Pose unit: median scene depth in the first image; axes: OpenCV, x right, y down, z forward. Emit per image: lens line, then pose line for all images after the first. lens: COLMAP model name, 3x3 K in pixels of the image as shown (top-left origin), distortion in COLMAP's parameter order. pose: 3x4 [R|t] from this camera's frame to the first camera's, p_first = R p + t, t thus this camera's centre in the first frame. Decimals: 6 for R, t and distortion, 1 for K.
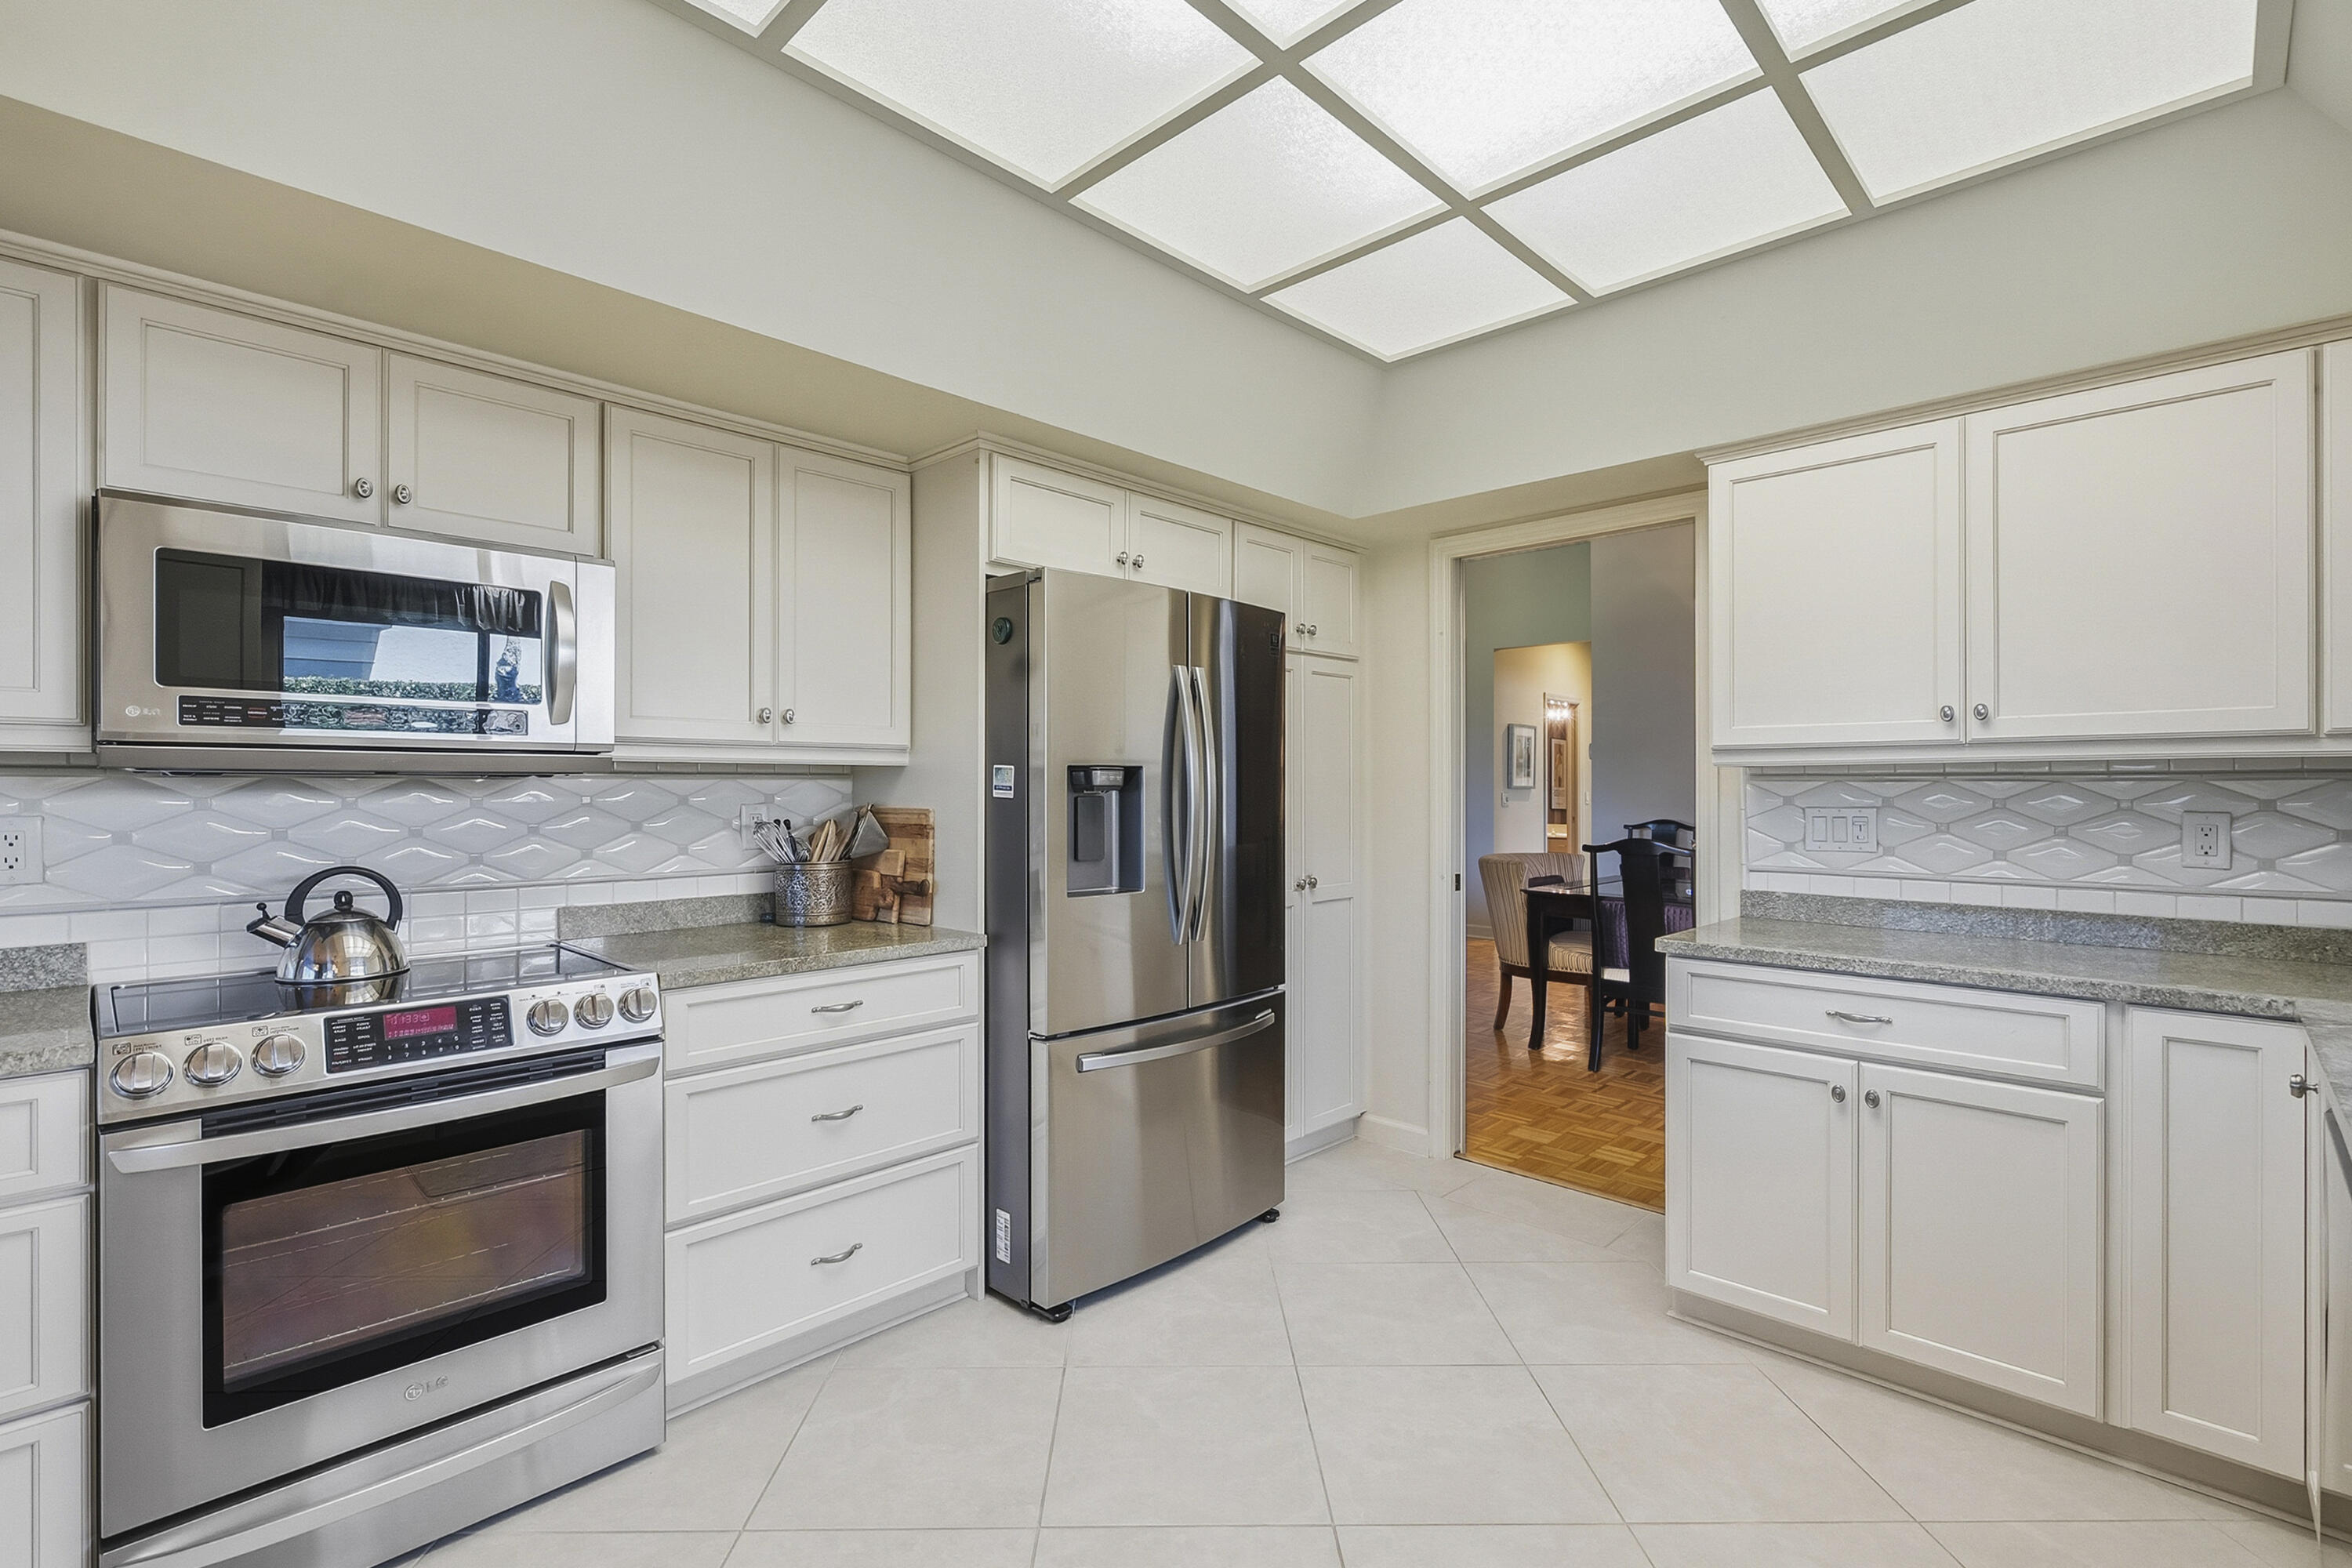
lens RADIAL K [[1081.5, 0, 1179.9], [0, 1081.5, 790.0], [0, 0, 1]] dist [-0.002360, -0.000186]
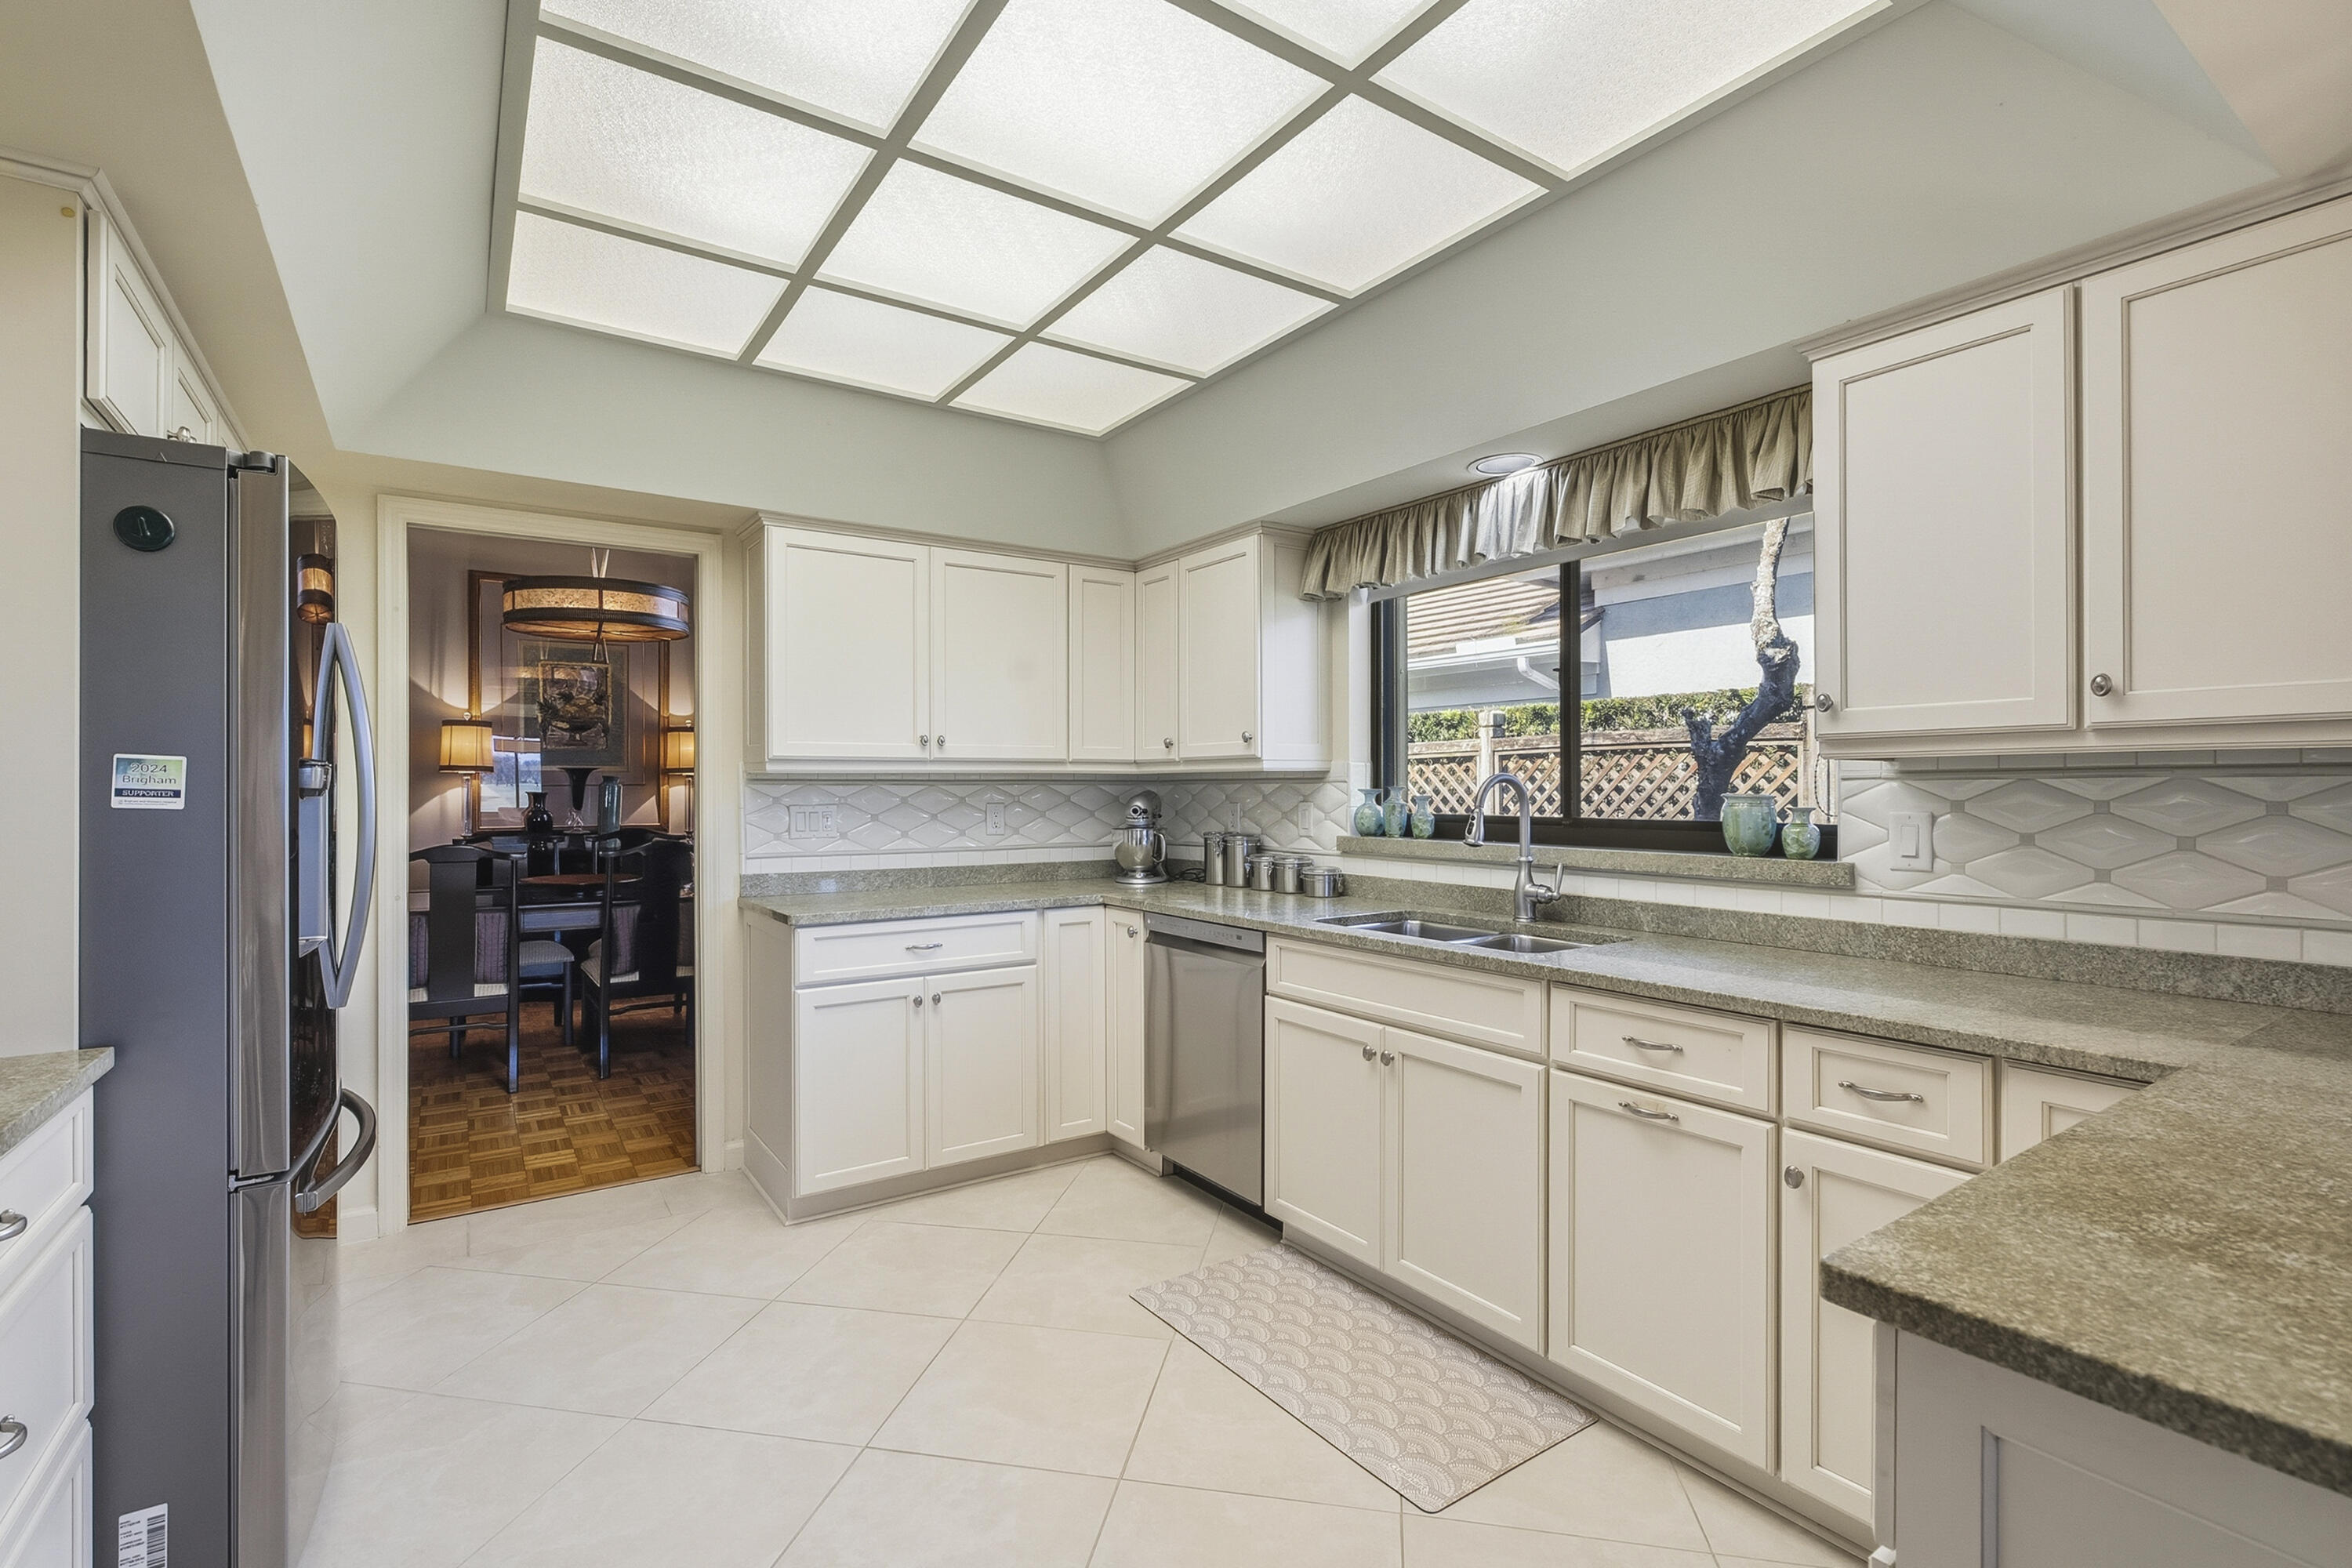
lens RADIAL K [[1081.5, 0, 1179.9], [0, 1081.5, 790.0], [0, 0, 1]] dist [-0.002360, -0.000186]
pose [[0.183813, -0.002681, 0.982958, -0.642995], [0.005998, 0.999981, 0.001606, -0.001443], [-0.982943, 0.005601, 0.183826, 0.334064]]
